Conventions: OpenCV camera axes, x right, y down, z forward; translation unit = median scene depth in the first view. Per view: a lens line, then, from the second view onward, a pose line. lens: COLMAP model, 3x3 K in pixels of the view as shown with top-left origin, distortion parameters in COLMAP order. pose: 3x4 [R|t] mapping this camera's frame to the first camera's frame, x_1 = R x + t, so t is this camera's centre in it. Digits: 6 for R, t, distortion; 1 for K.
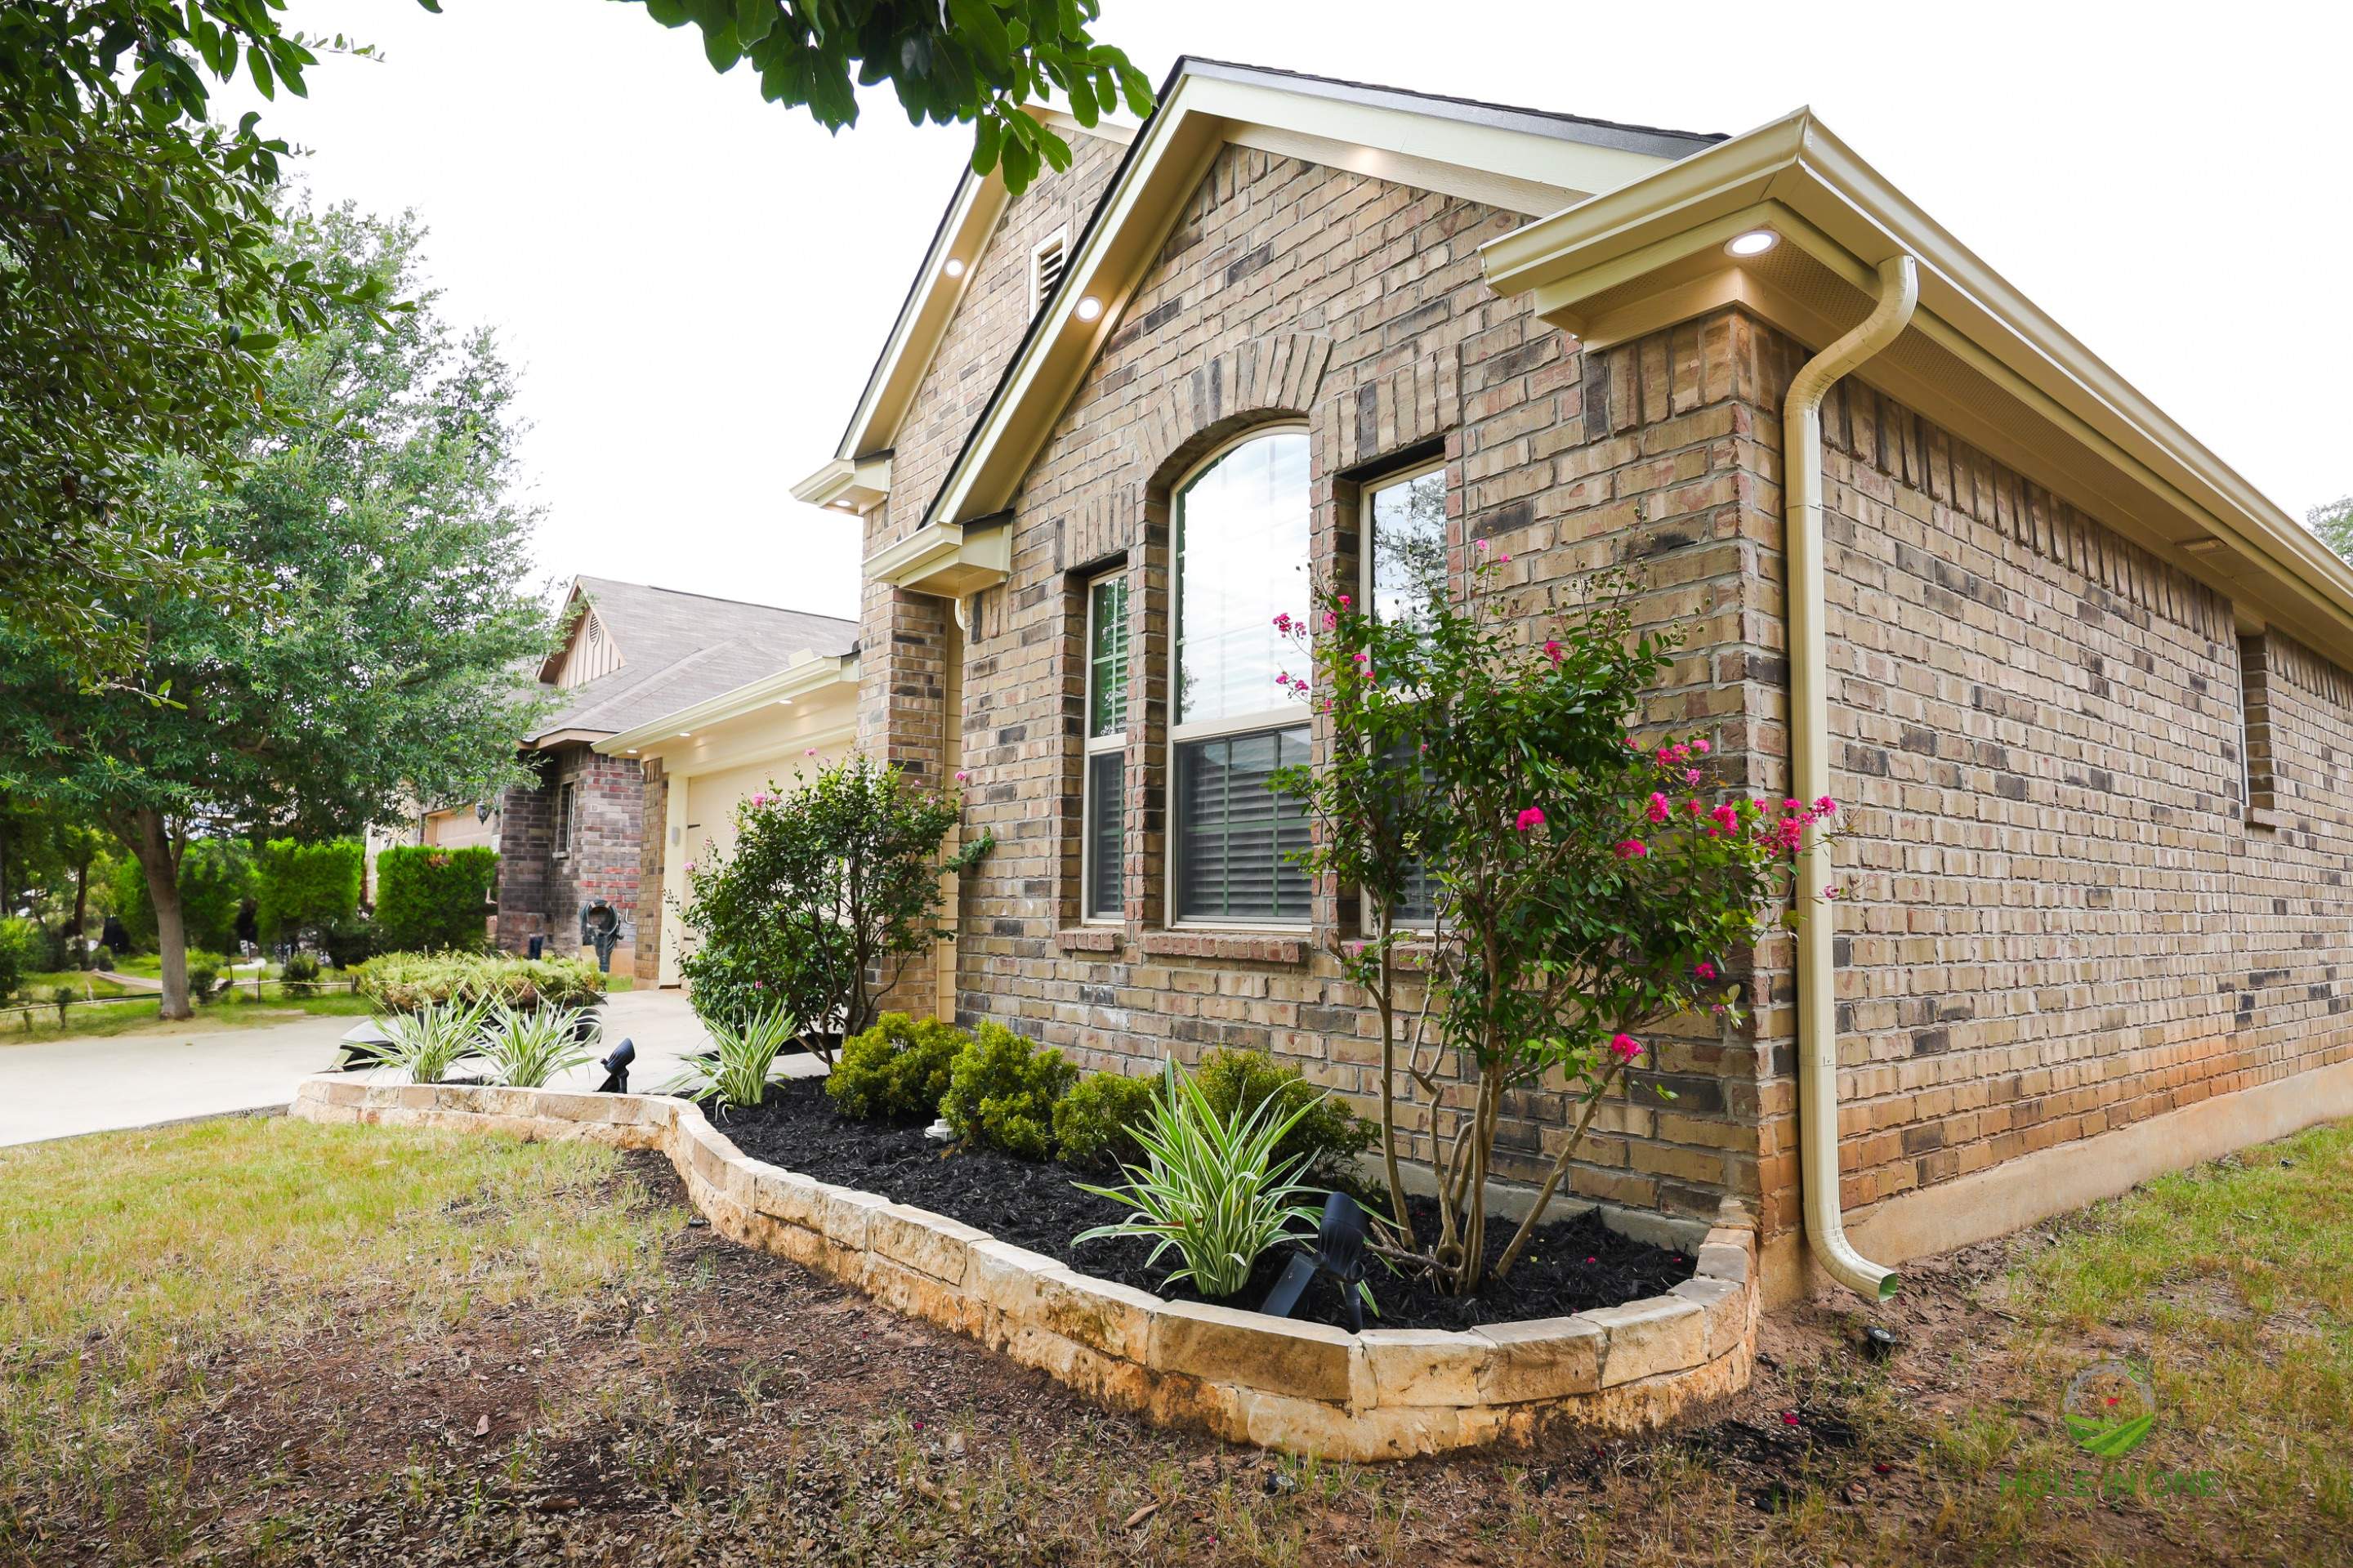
lens RADIAL K [[1254.9, 0, 1176.5], [0, 1254.9, 784.0], [0, 0, 1]] dist [-0.001323, 0.000672]
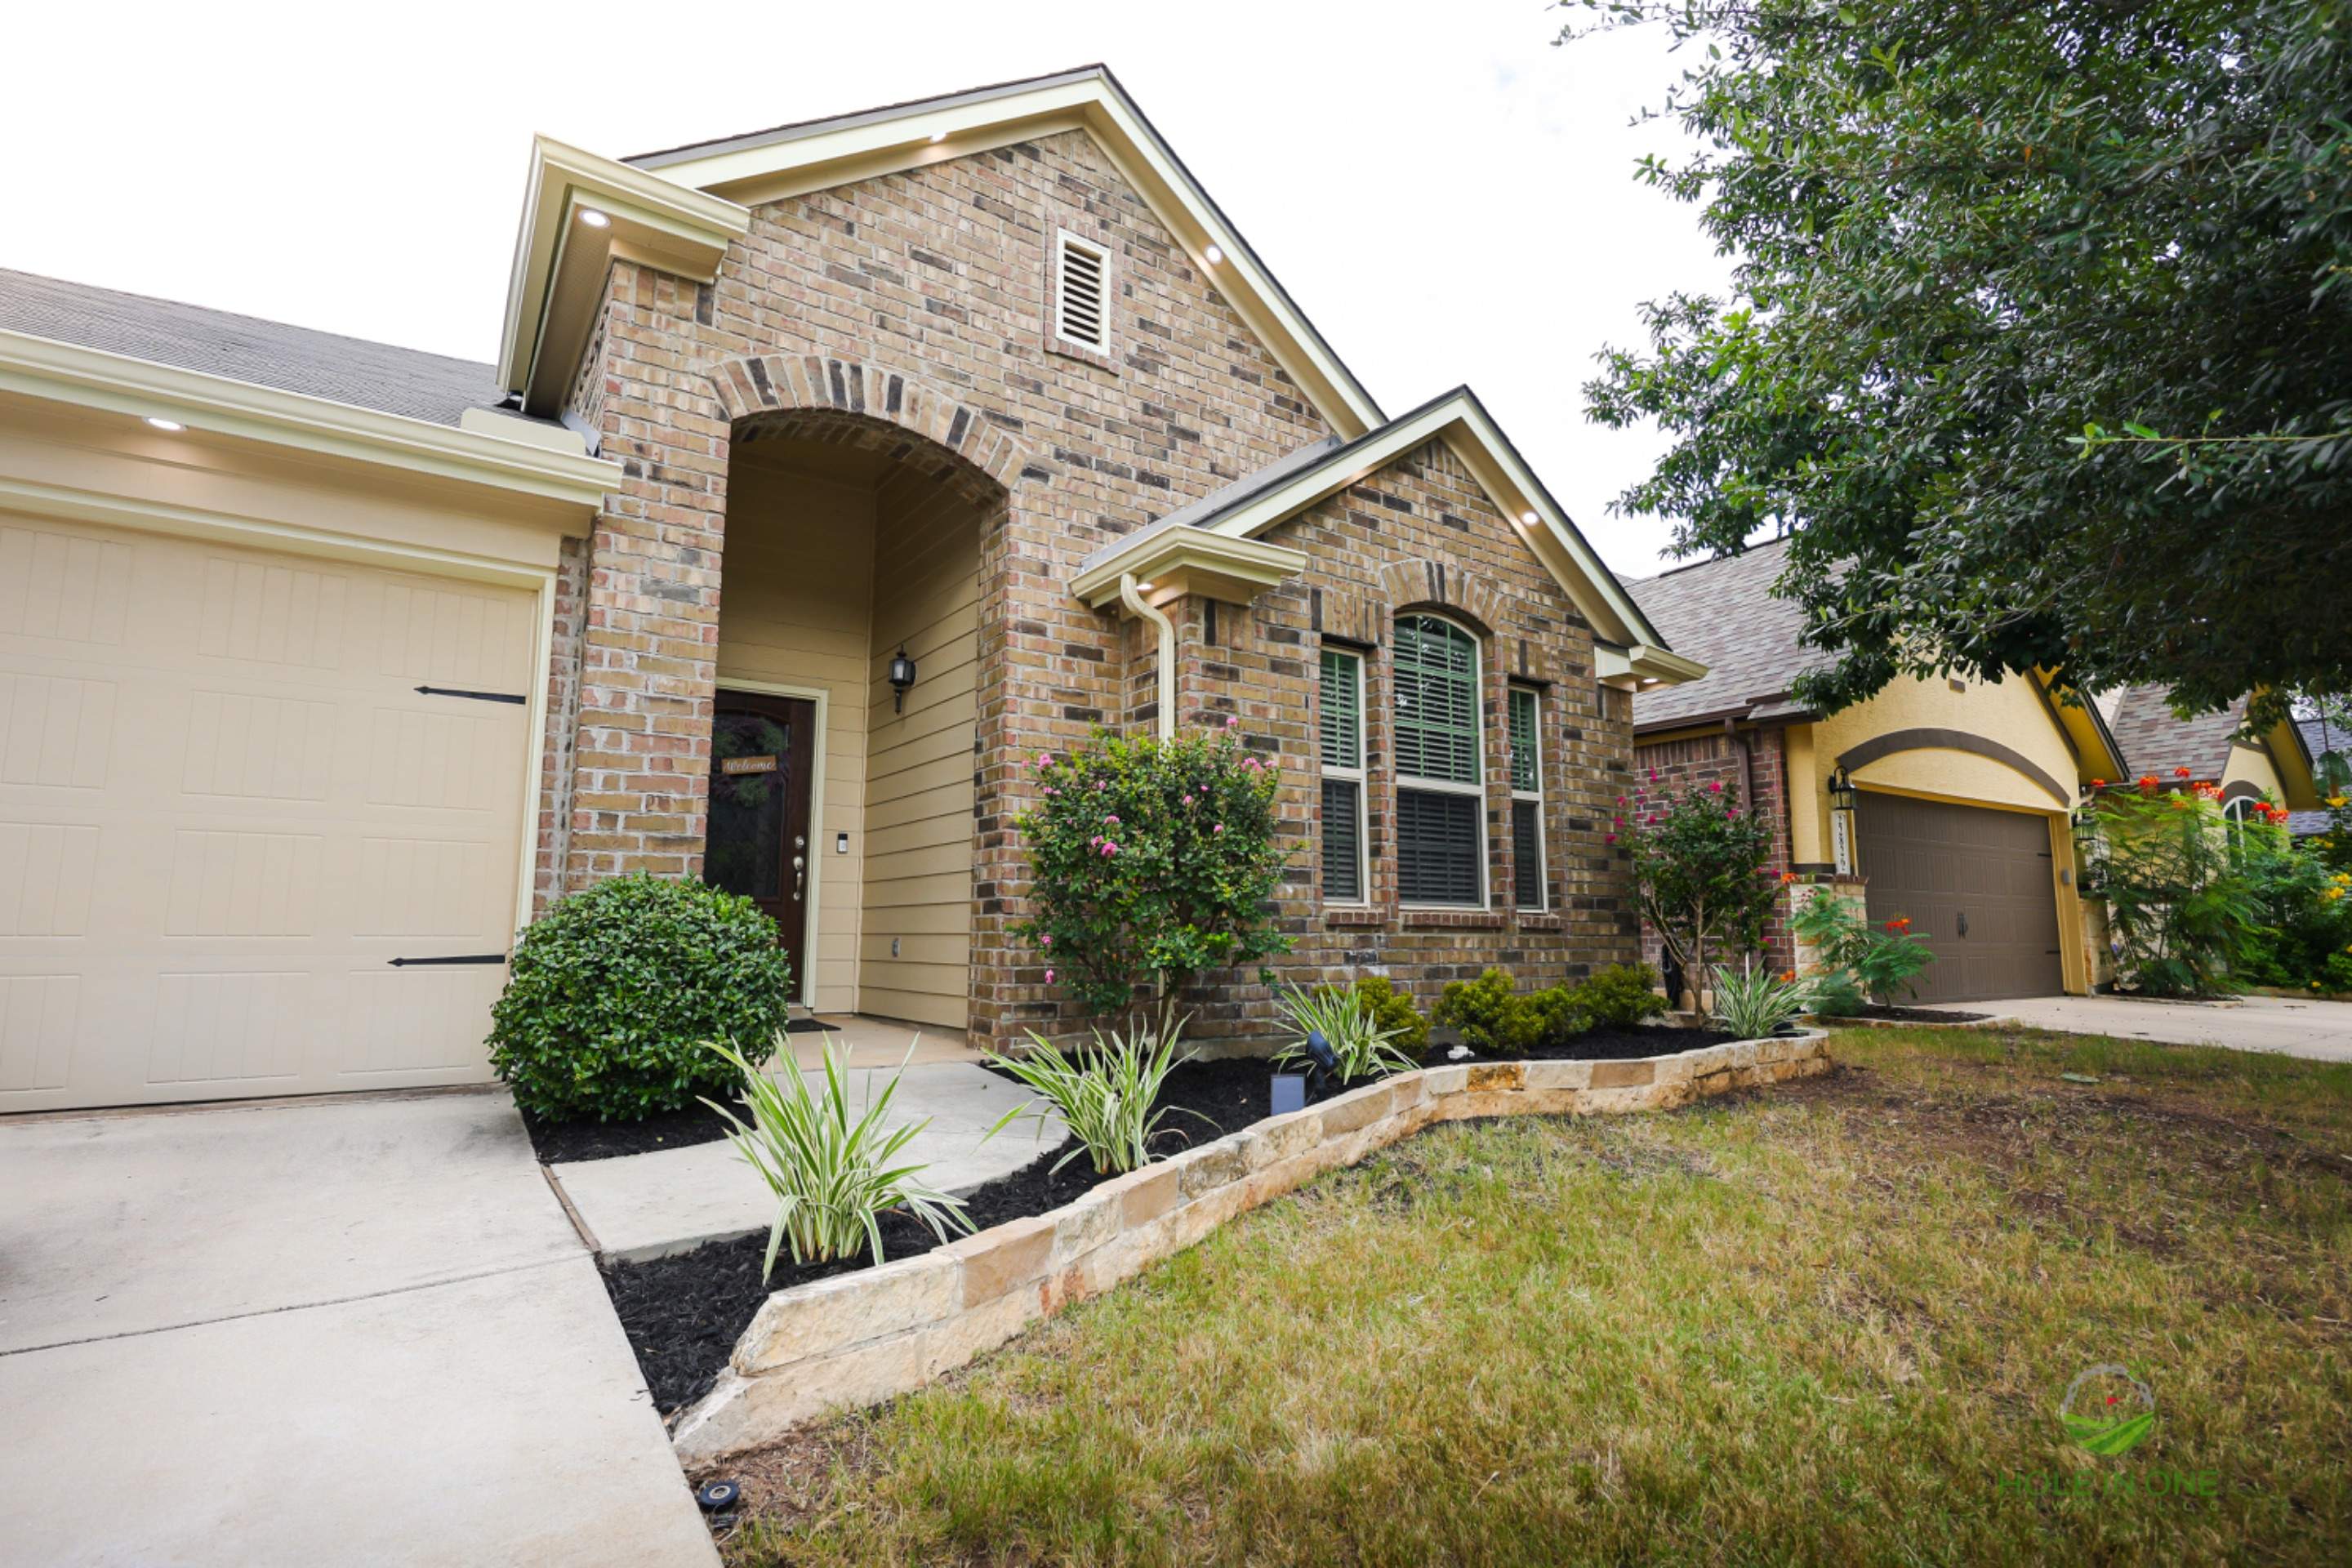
lens RADIAL K [[1107.3, 0, 1164.8], [0, 1107.3, 789.9], [0, 0, 1]] dist [0.001635, 0.000342]
pose [[0.062362, 0.124345, 0.990277, -1.280912], [-0.102267, 0.987782, -0.117591, 0.149560], [-0.992800, -0.093939, 0.074316, 1.123626]]
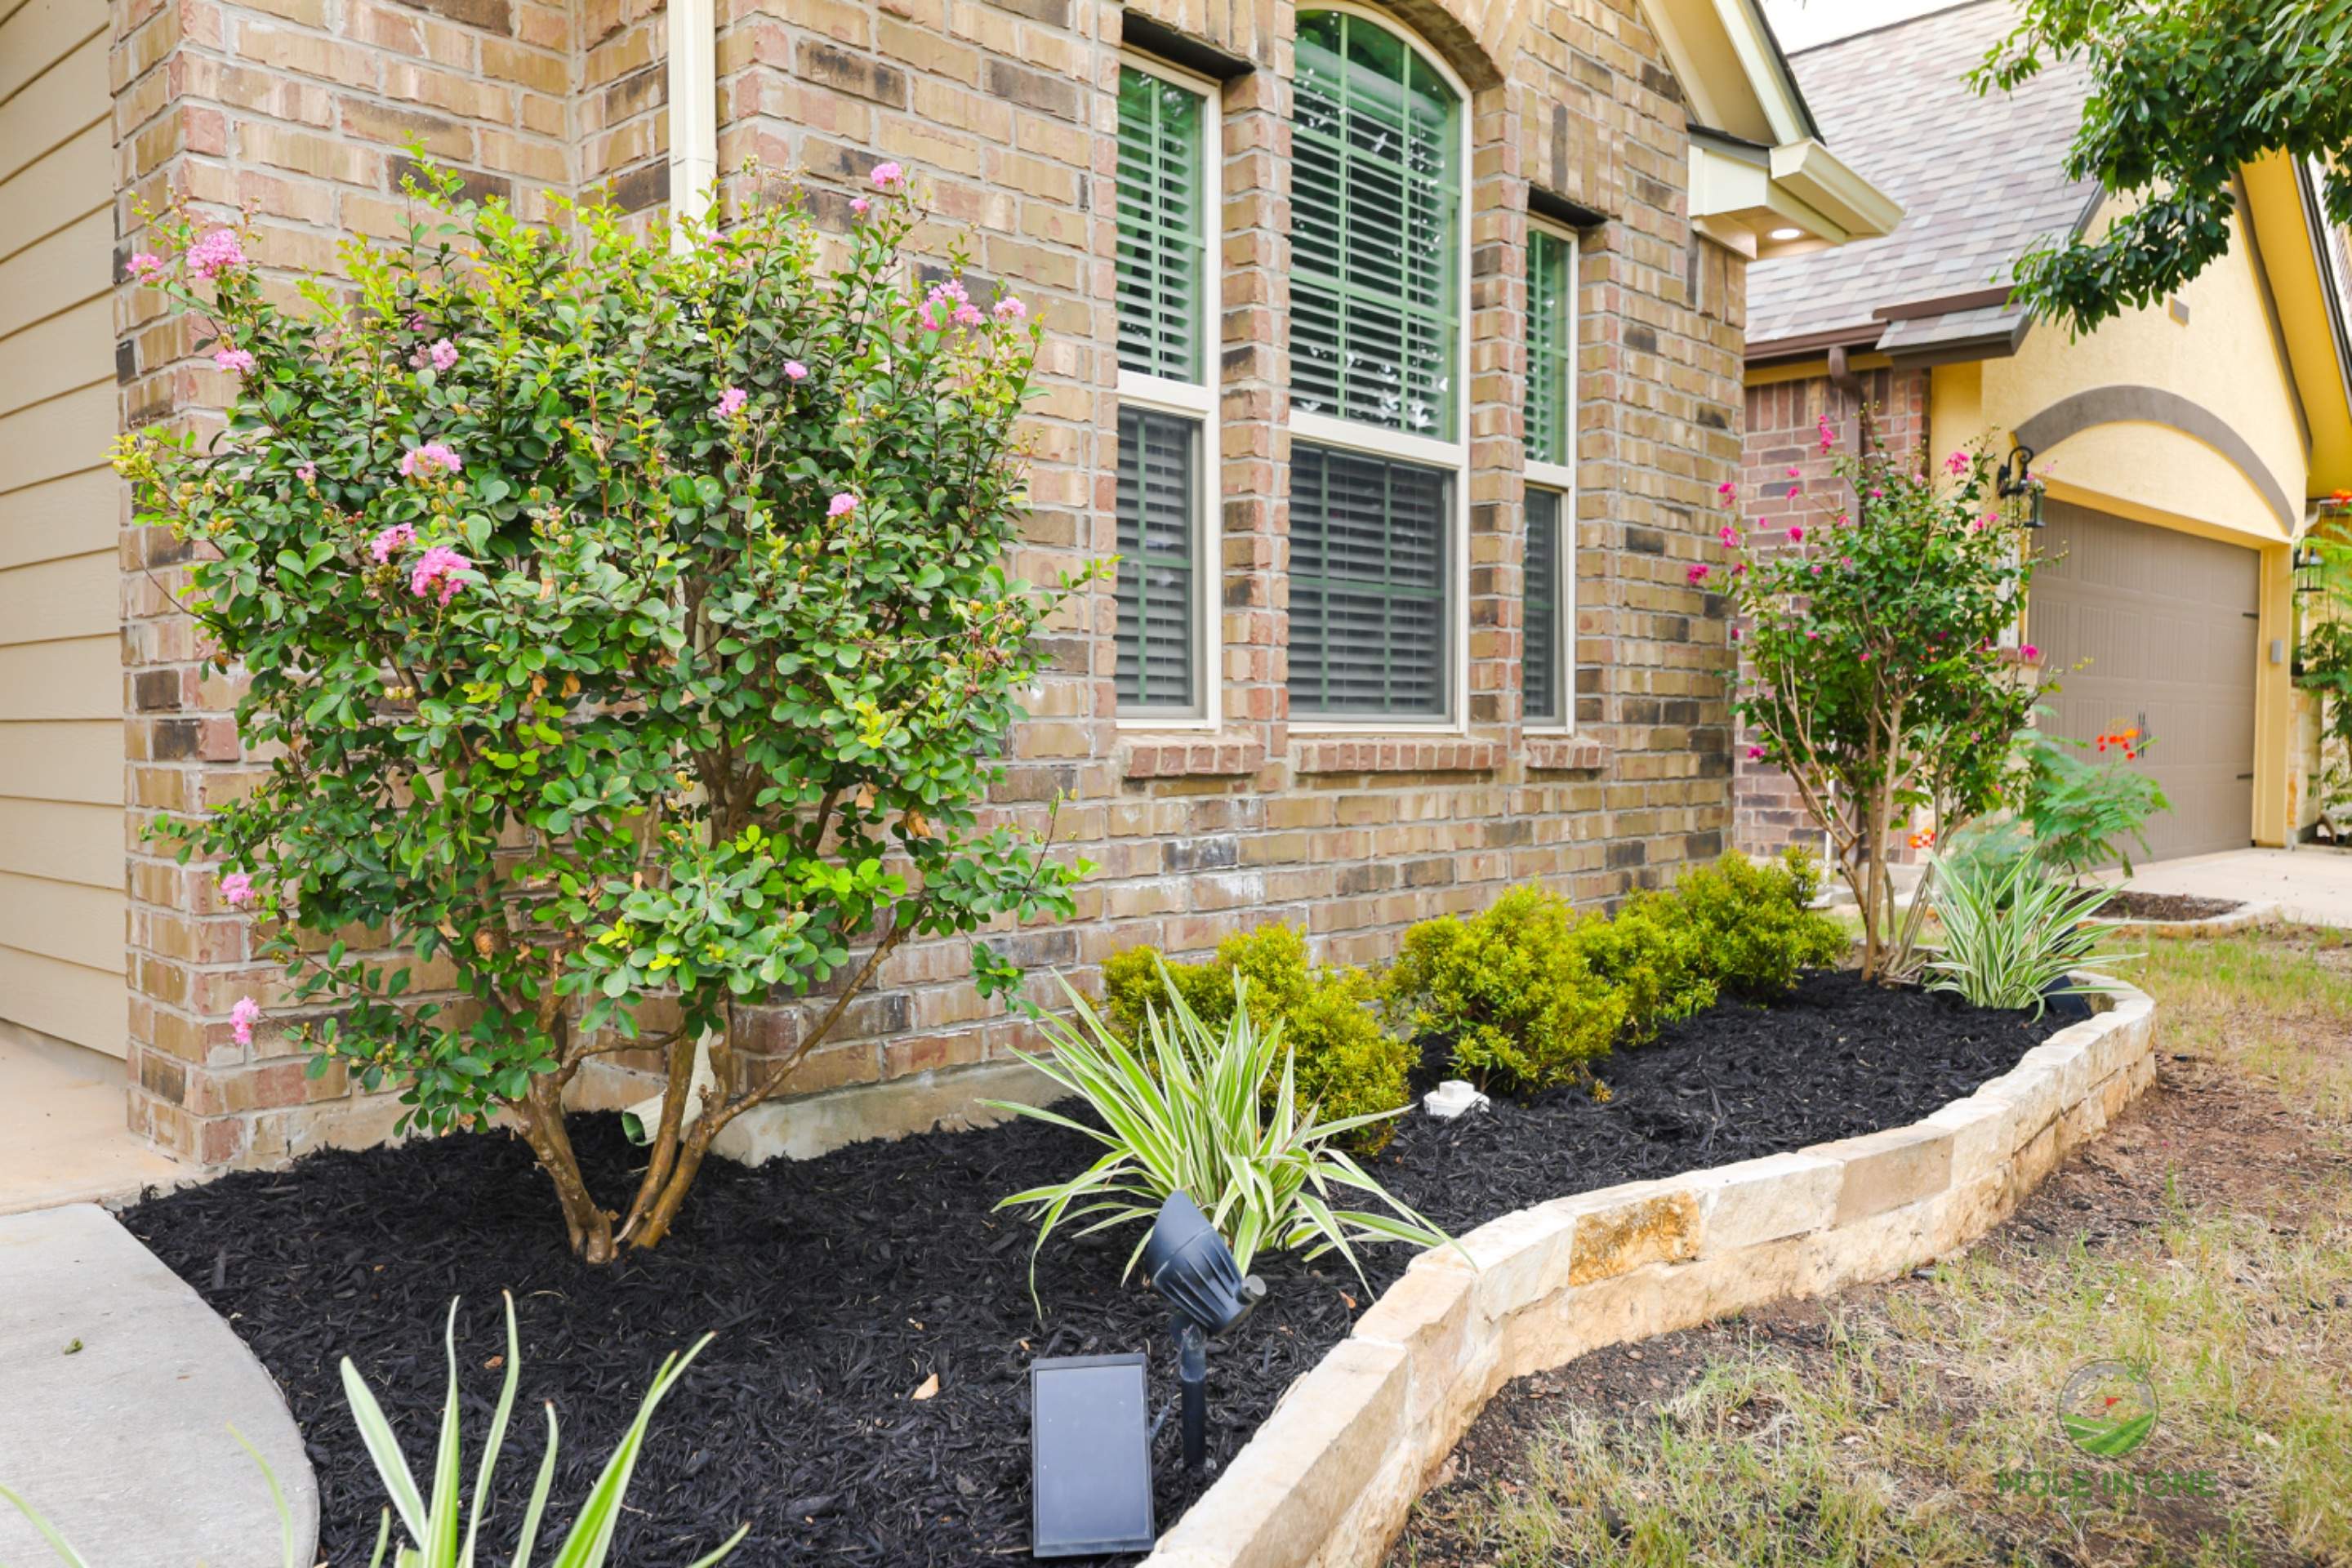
lens RADIAL K [[1817.0, 0, 1169.2], [0, 1817.0, 789.9], [0, 0, 1]] dist [0.004249, -0.001460]
pose [[-0.159354, -0.039509, 0.986431, -0.846705], [-0.100550, 0.994652, 0.023595, 0.120299], [-0.982087, -0.095426, -0.162475, 1.131703]]
